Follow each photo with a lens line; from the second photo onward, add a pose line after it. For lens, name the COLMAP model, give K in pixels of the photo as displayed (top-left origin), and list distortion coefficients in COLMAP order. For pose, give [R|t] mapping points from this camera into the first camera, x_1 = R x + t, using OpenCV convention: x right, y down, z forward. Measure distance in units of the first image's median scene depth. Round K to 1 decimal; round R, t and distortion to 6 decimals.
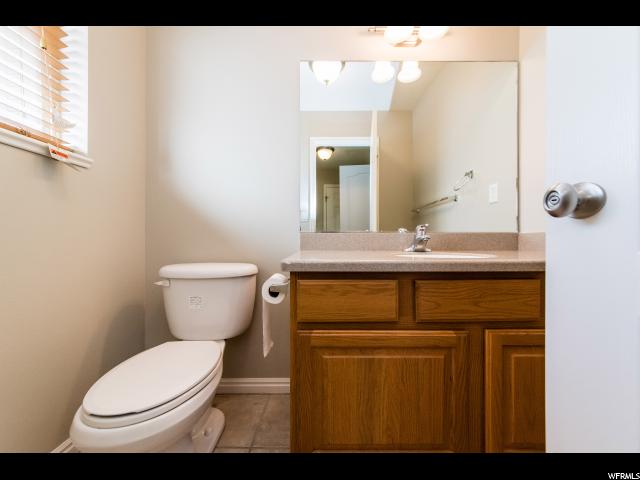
lens RADIAL K [[230.2, 0, 320.8], [0, 230.2, 243.5], [0, 0, 1]] dist [0.009430, -0.000026]
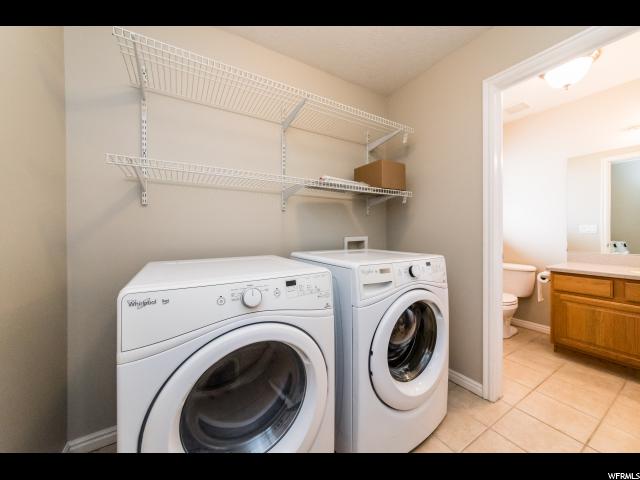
lens RADIAL K [[230.2, 0, 327.6], [0, 230.2, 238.0], [0, 0, 1]] dist [0.009430, -0.000026]
pose [[0.520416, 0.009829, -0.853856, 0.856162], [-0.002608, 0.999947, 0.009921, -0.297171], [0.853909, -0.002937, 0.520414, -2.754828]]
